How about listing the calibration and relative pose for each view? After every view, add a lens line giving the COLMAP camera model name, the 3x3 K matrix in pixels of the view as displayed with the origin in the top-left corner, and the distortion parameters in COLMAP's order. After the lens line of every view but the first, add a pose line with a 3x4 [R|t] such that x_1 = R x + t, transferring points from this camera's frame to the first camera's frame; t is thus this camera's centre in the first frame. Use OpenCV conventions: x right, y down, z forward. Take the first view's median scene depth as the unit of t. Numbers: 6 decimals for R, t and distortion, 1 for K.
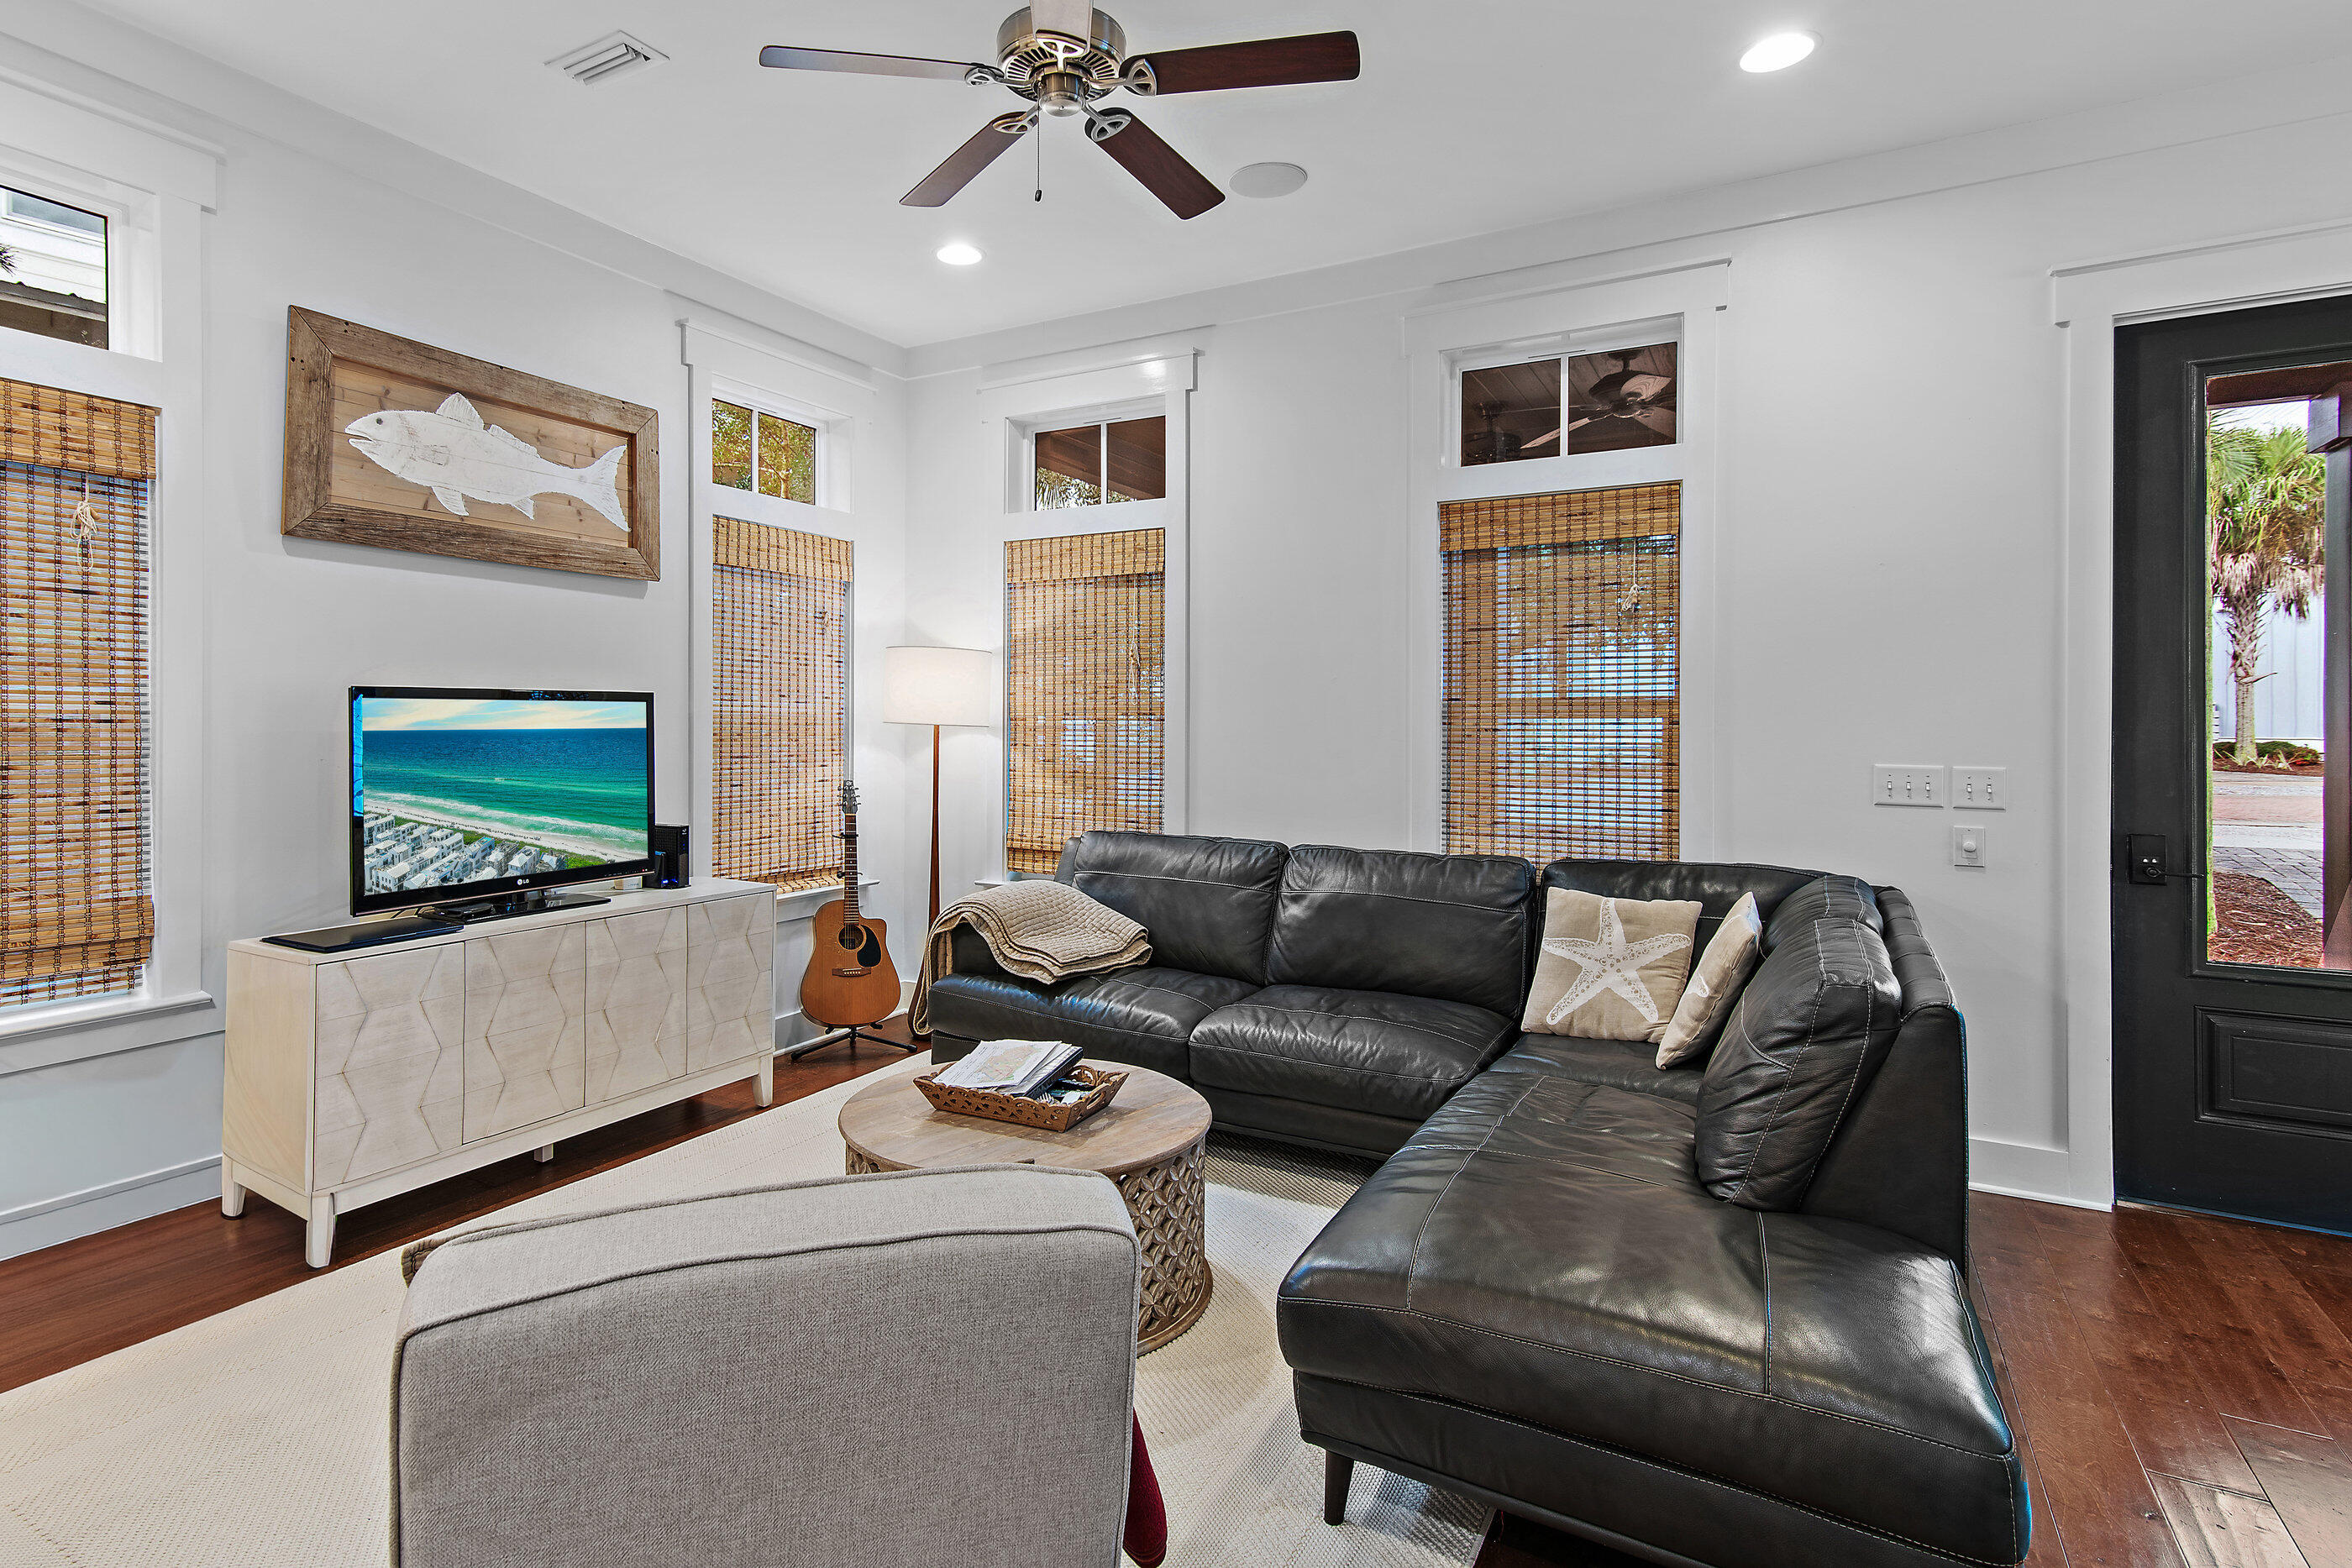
lens RADIAL K [[1171.4, 0, 1112.0], [0, 1171.4, 736.9], [0, 0, 1]] dist [0.002089, 0.000222]
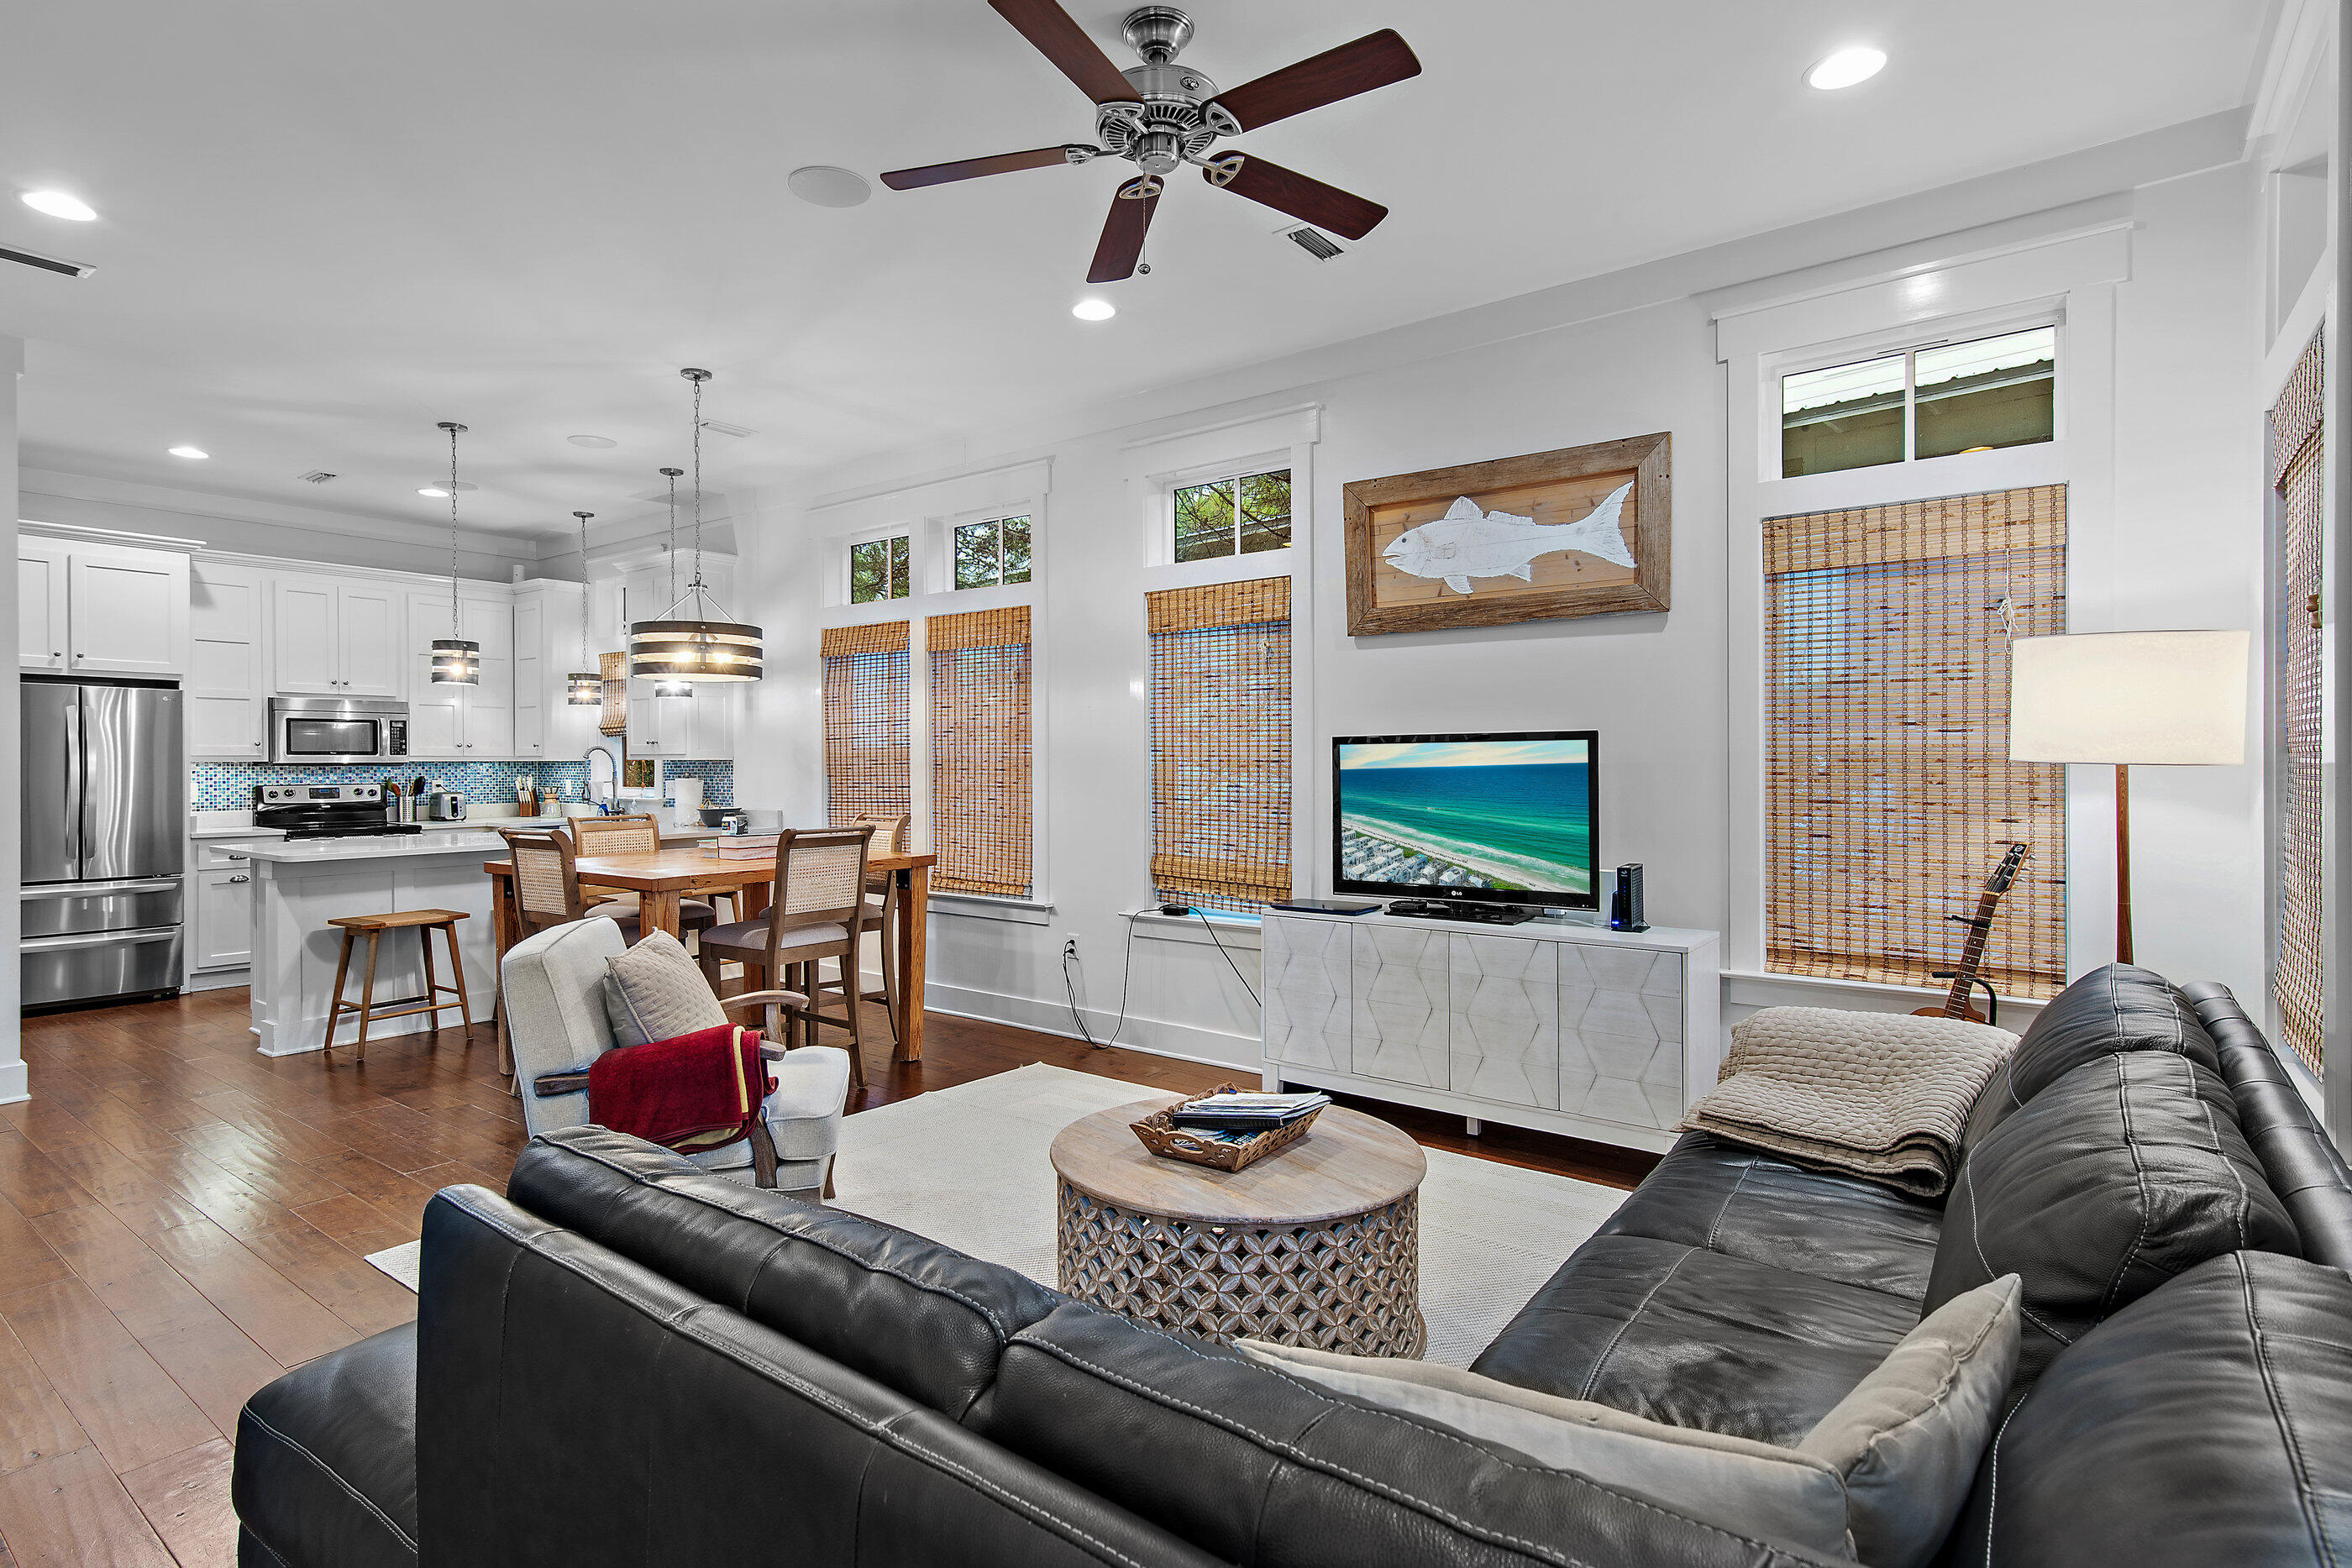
lens RADIAL K [[1171.4, 0, 1112.0], [0, 1171.4, 736.9], [0, 0, 1]] dist [0.002089, 0.000222]
pose [[-0.145154, -0.003958, -0.989401, 0.657288], [0.006091, 0.999969, -0.004894, -0.031451], [0.989390, -0.006737, -0.145126, 0.737229]]
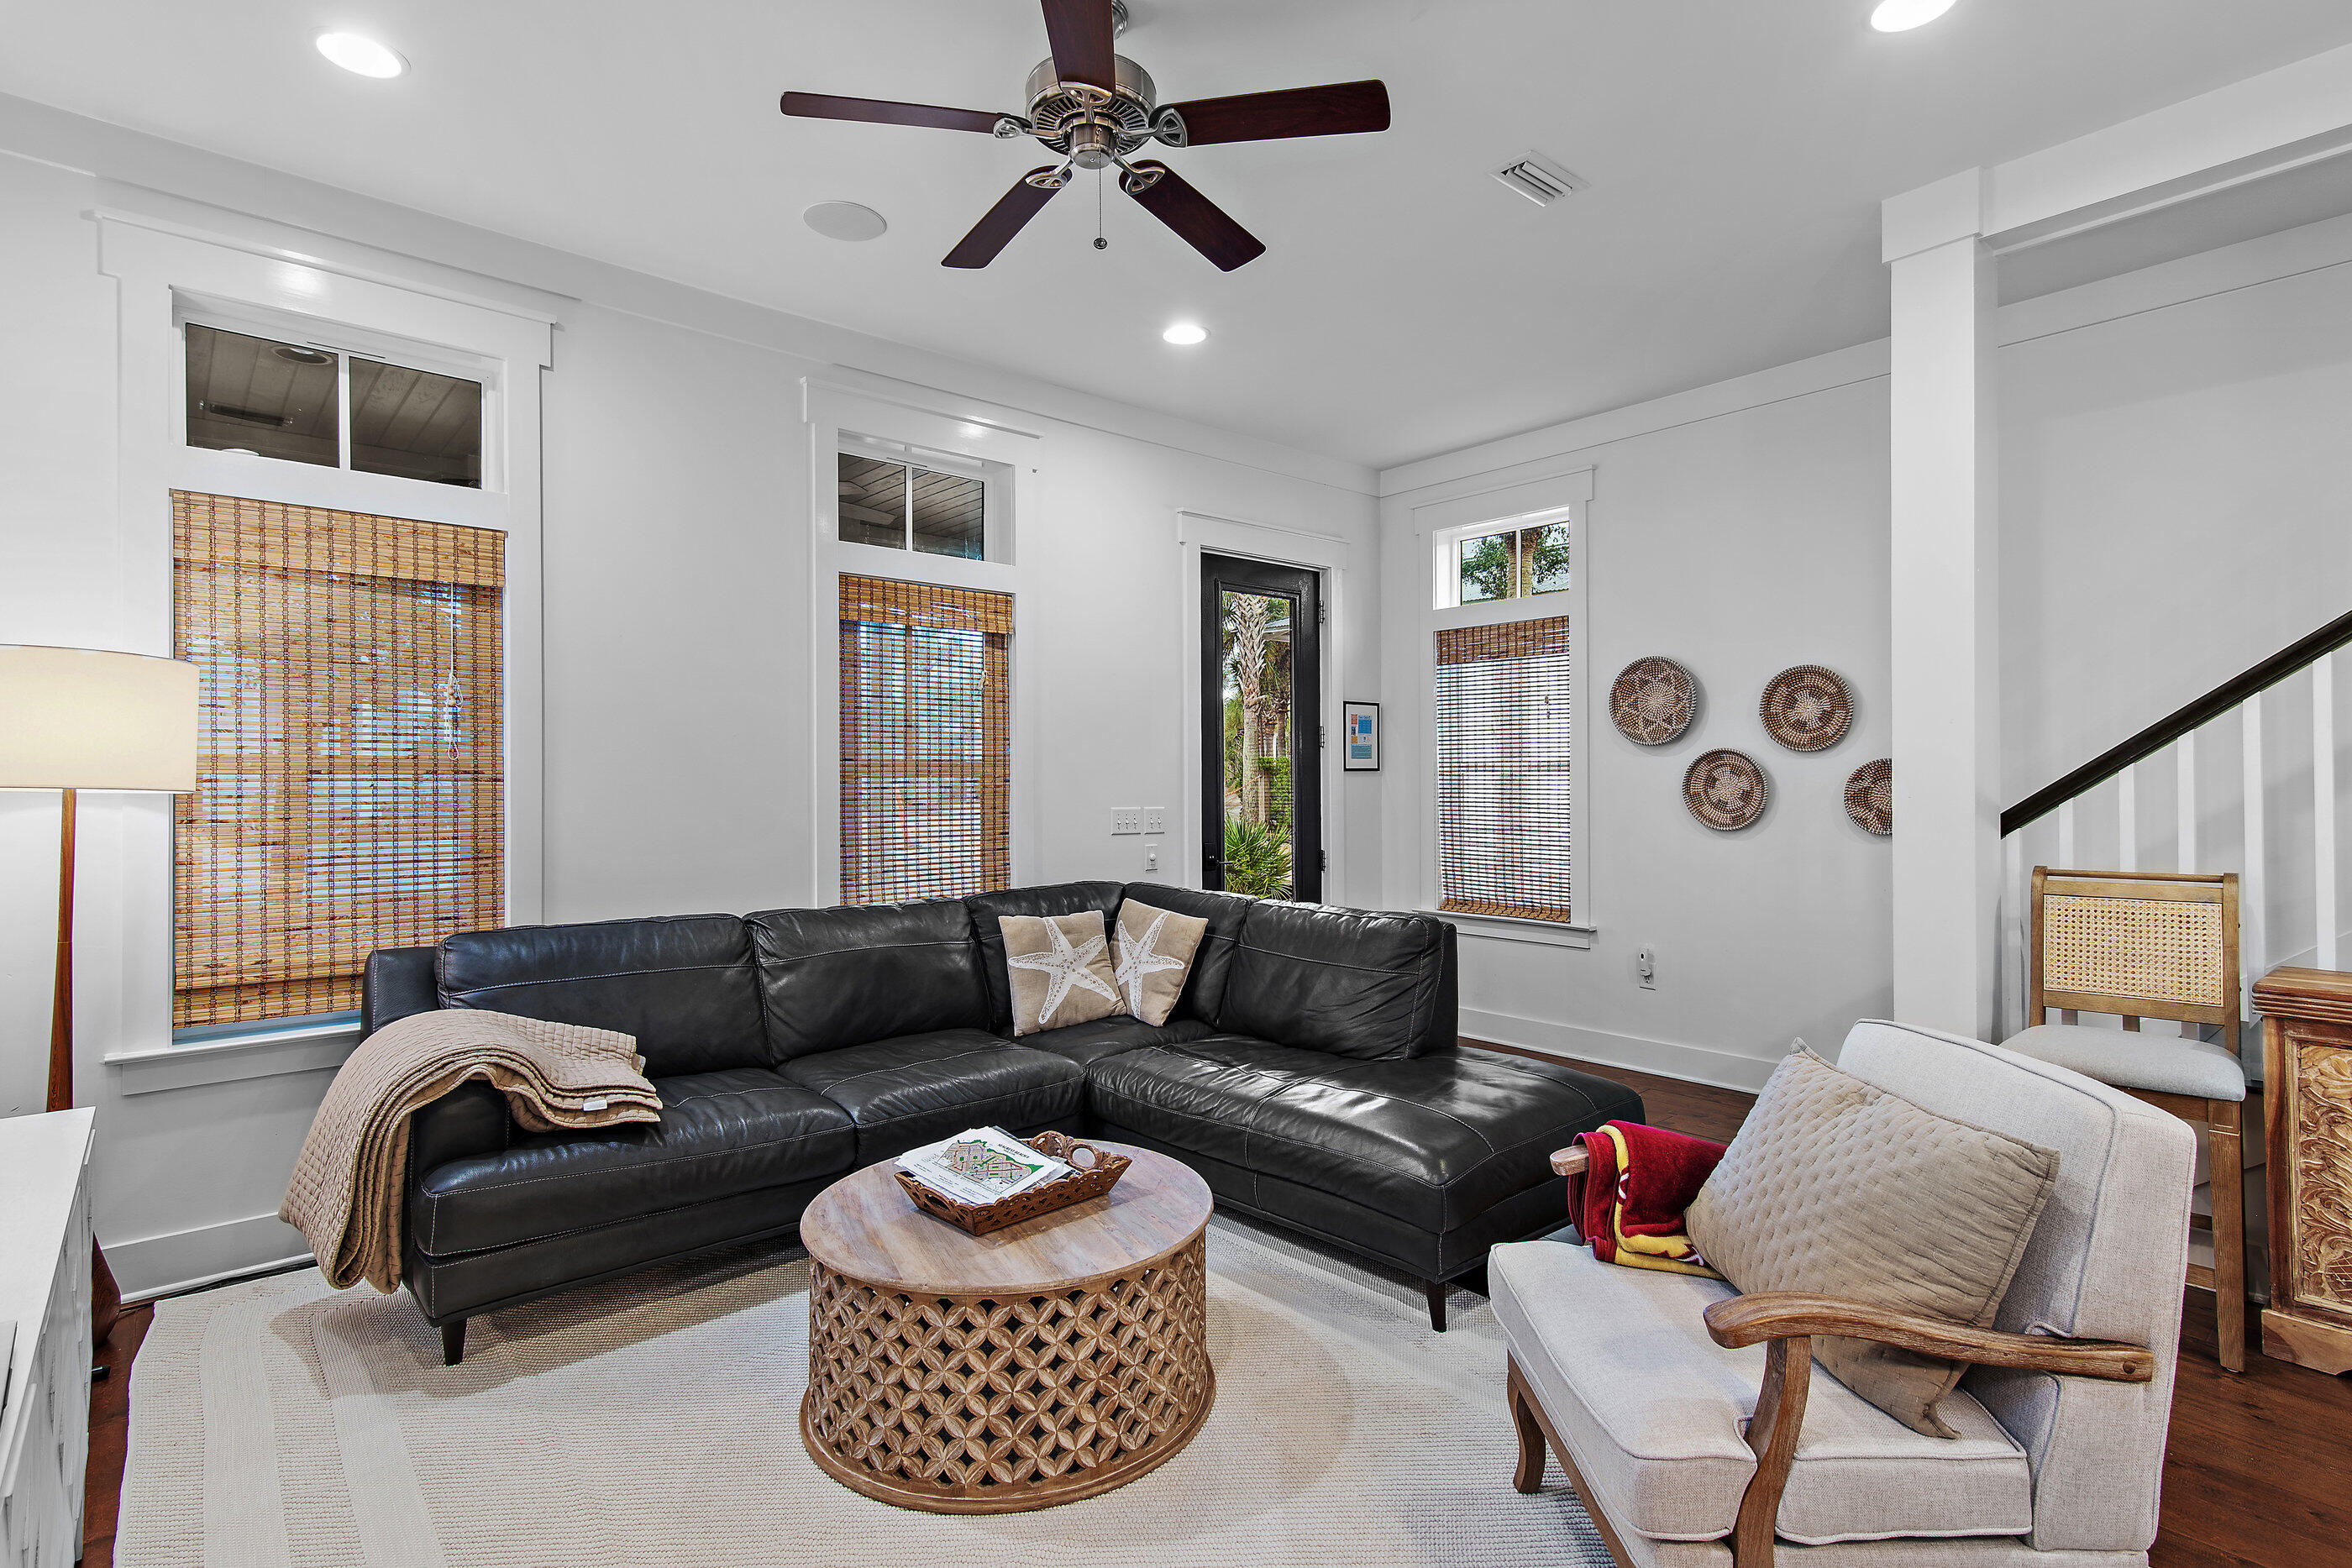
lens RADIAL K [[1158.3, 0, 1182.9], [0, 1158.3, 768.0], [0, 0, 1]] dist [0.001766, 0.000532]
pose [[0.314275, 0.004194, 0.949323, -0.648887], [0.013652, 0.999867, -0.008937, -0.011373], [-0.949234, 0.015769, 0.314176, 0.404448]]
